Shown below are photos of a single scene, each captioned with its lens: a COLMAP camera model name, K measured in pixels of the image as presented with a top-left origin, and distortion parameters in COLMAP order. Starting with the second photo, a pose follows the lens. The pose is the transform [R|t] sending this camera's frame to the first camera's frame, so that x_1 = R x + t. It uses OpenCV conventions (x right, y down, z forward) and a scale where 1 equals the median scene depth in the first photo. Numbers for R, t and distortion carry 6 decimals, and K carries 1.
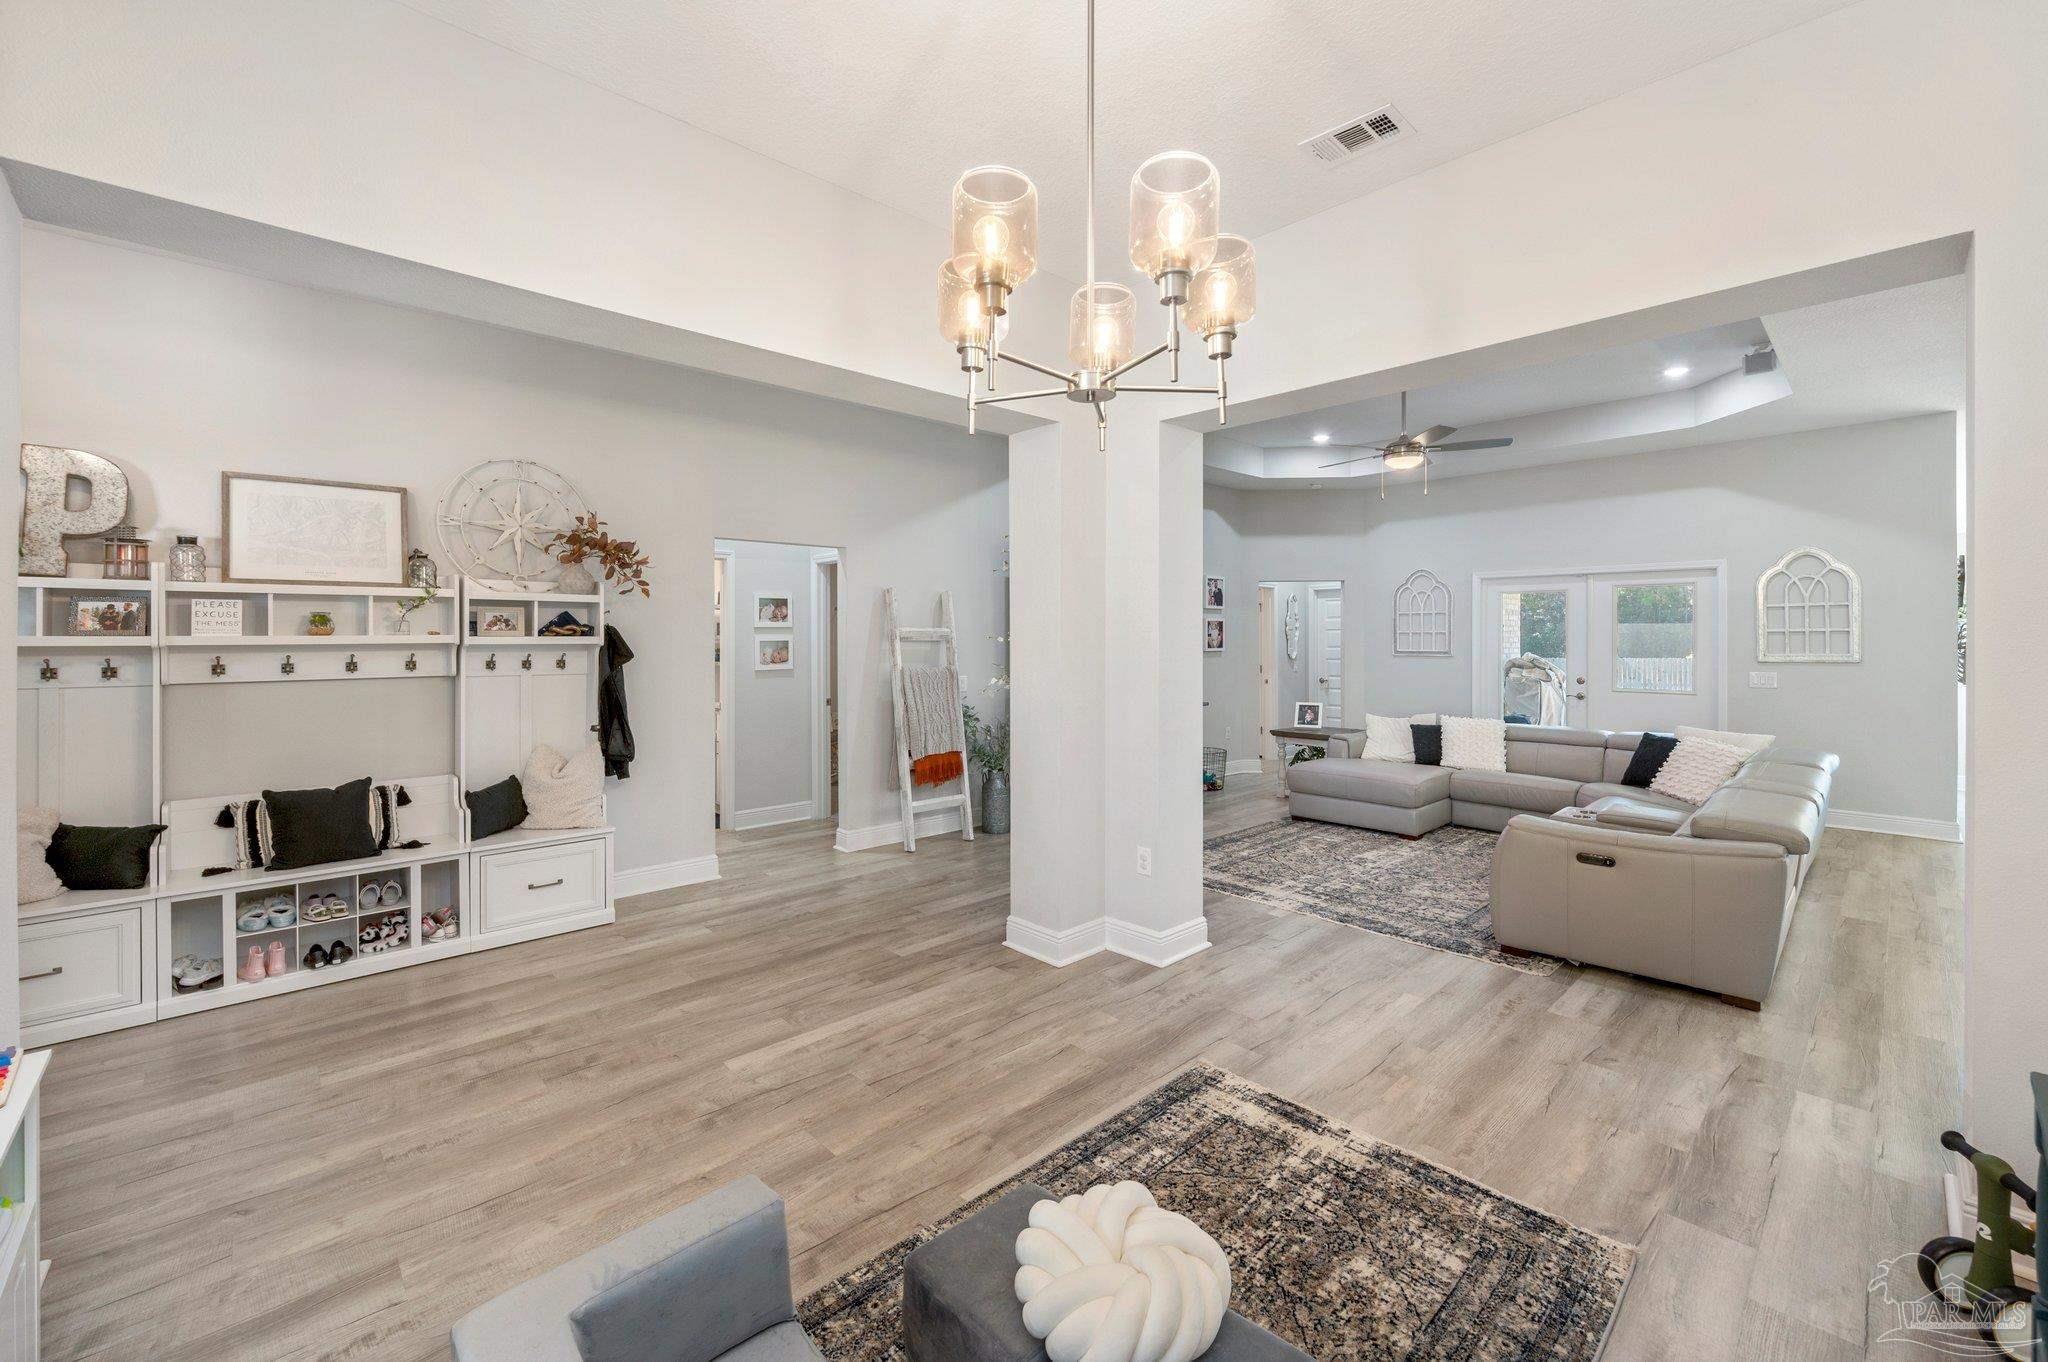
lens RADIAL K [[839.3, 0, 1074.5], [0, 839.3, 641.9], [0, 0, 1]] dist [-0.002508, 0.001510]
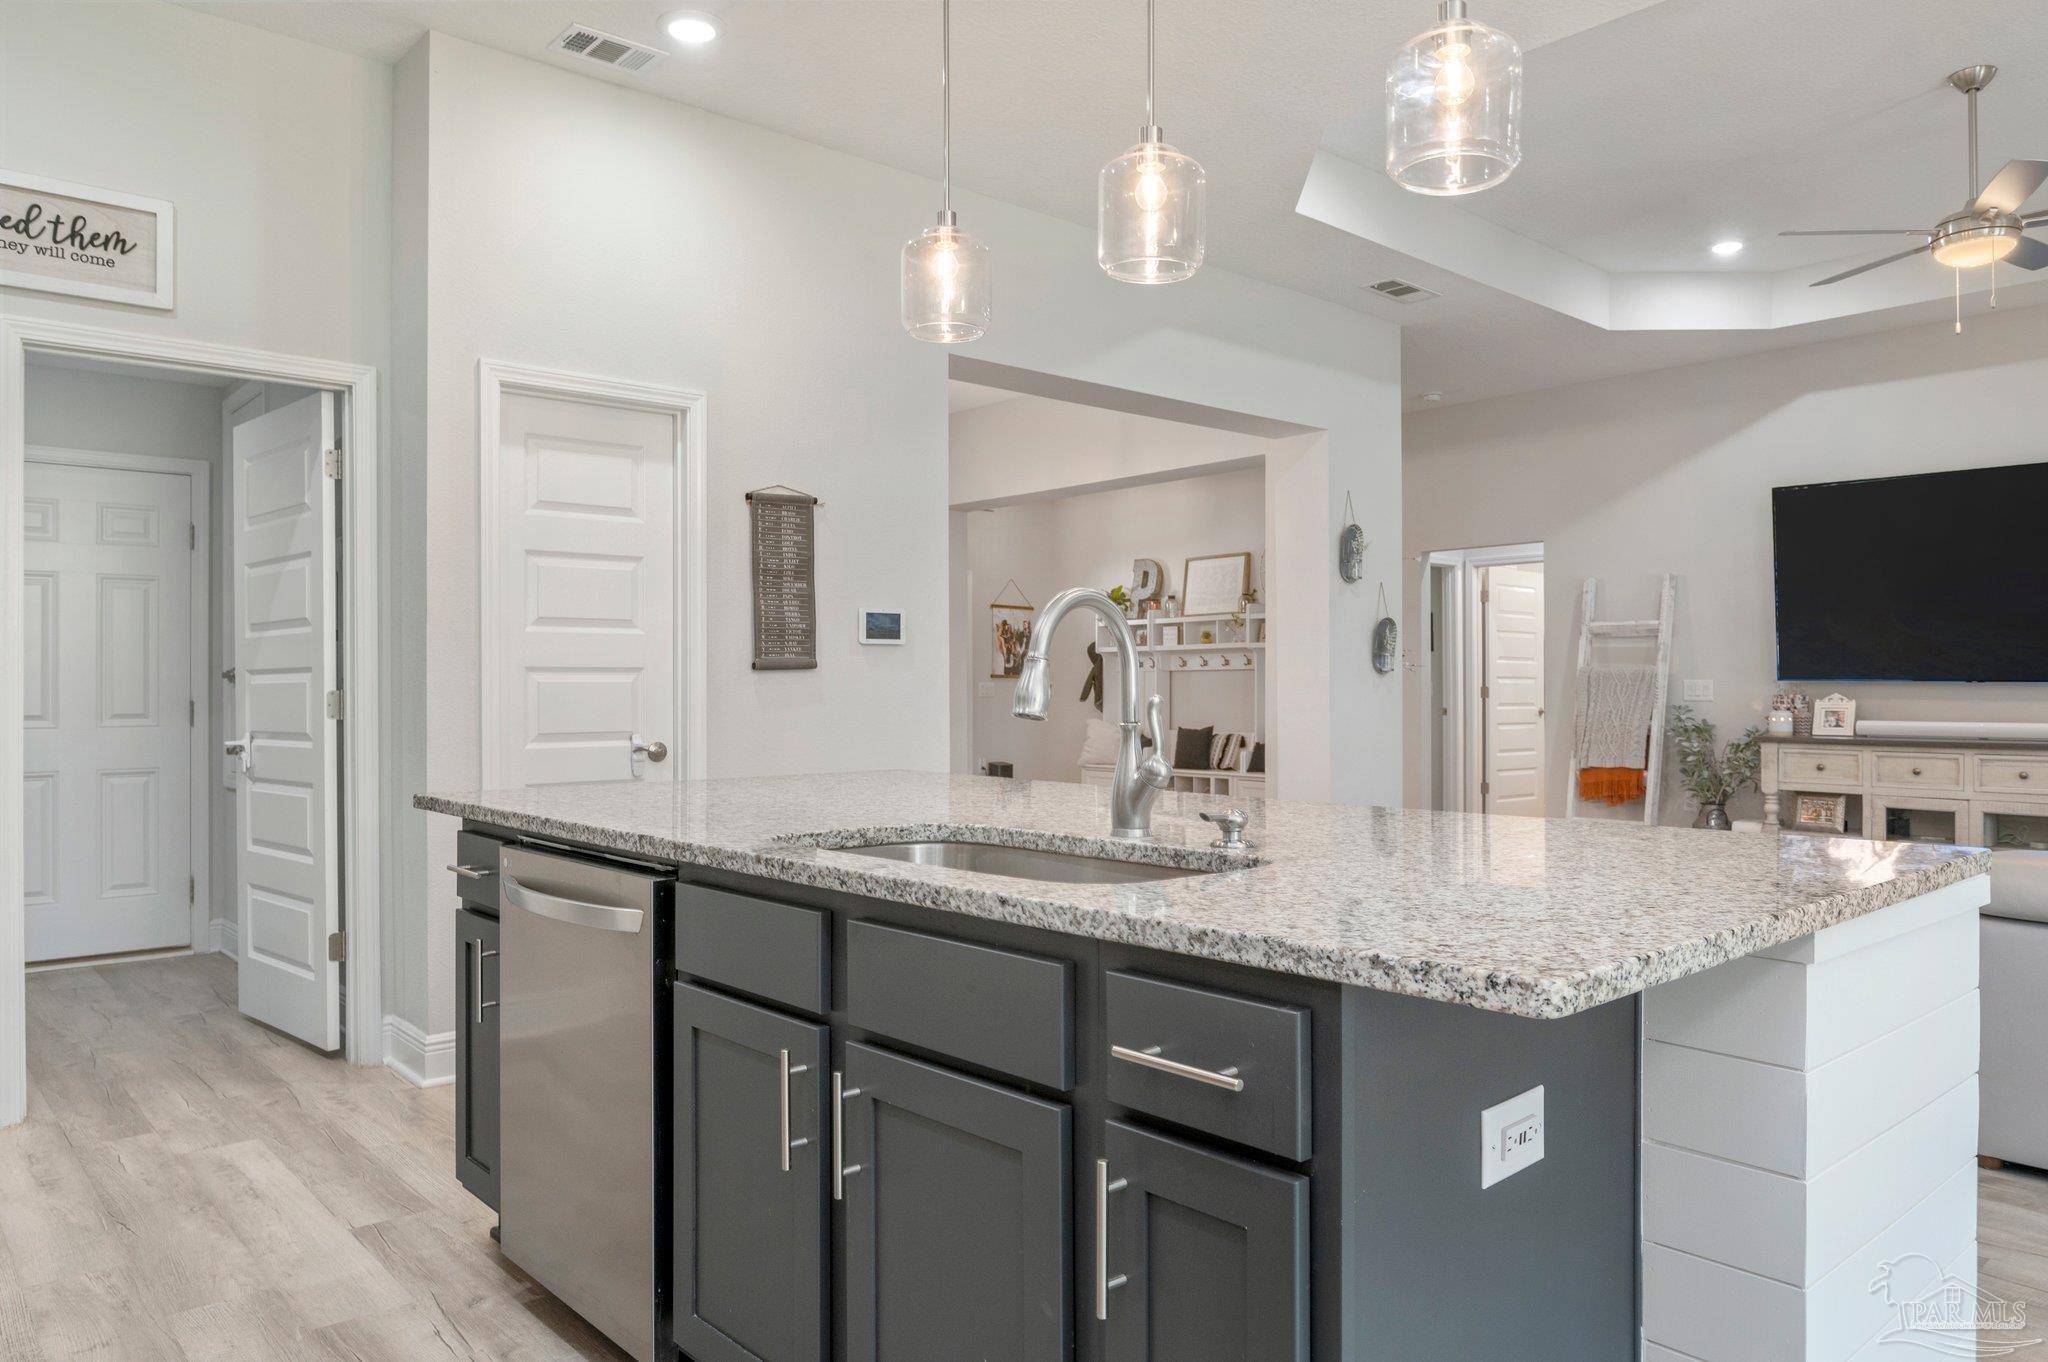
lens RADIAL K [[1400.0, 0, 1015.0], [0, 1400.0, 688.6], [0, 0, 1]] dist [-0.009346, -0.006260]
pose [[-0.053751, 0.002025, -0.998552, 1.316980], [0.000402, 0.999998, 0.002006, 0.050565], [0.998554, -0.000293, -0.053751, 0.482102]]
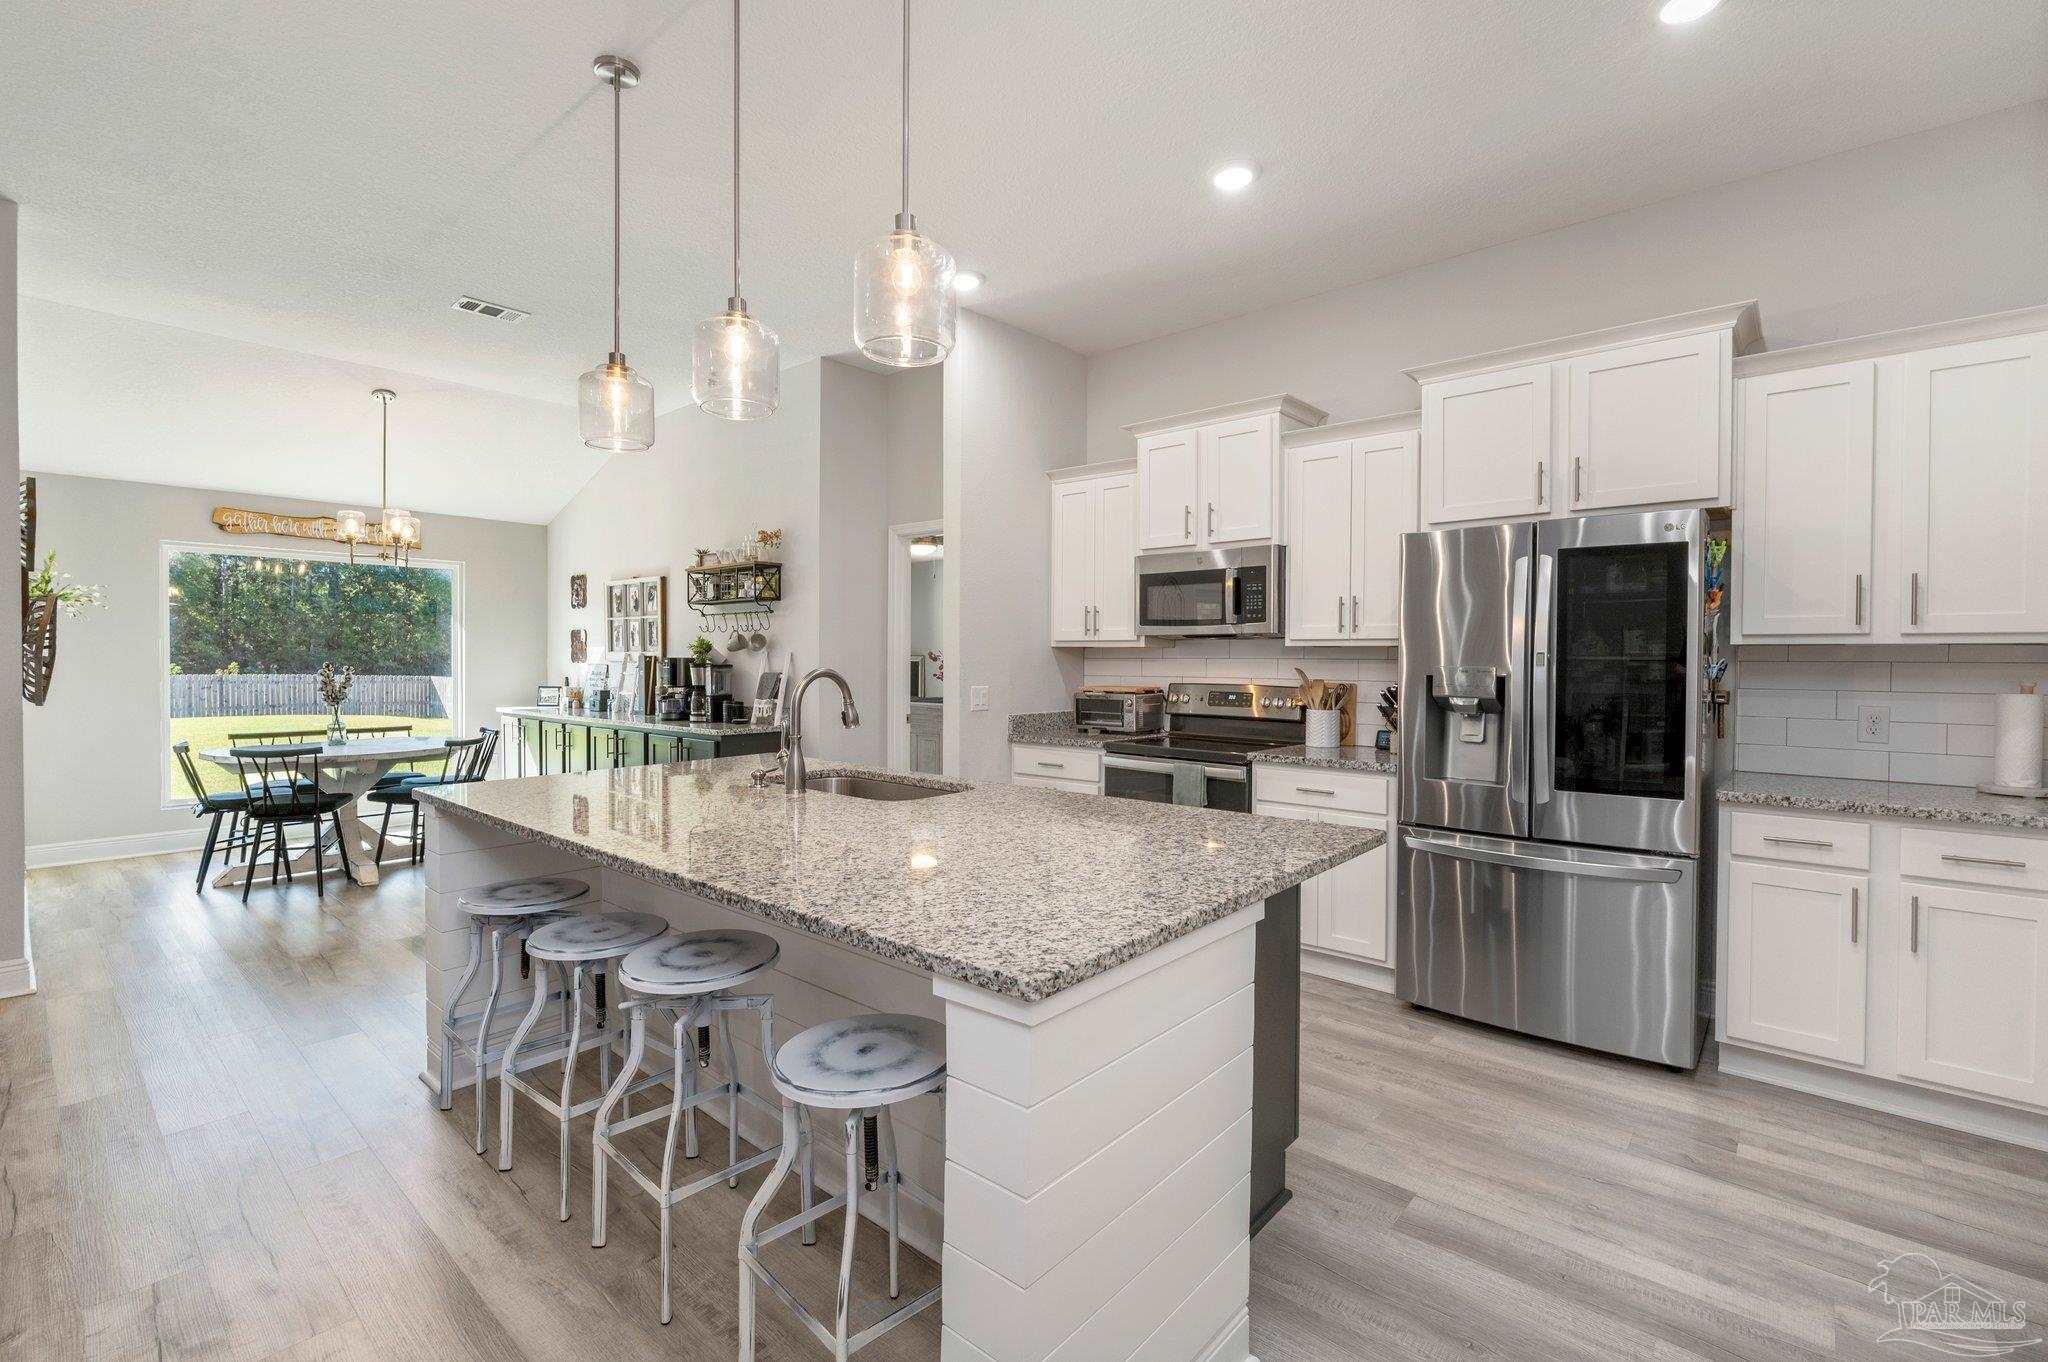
lens RADIAL K [[878.2, 0, 1006.9], [0, 878.2, 673.5], [0, 0, 1]] dist [0.009271, -0.000468]
pose [[-0.065047, -0.019047, 0.997700, 0.462648], [-0.001028, 0.999819, 0.019020, 0.019697], [-0.997882, 0.000211, -0.065055, 0.411670]]
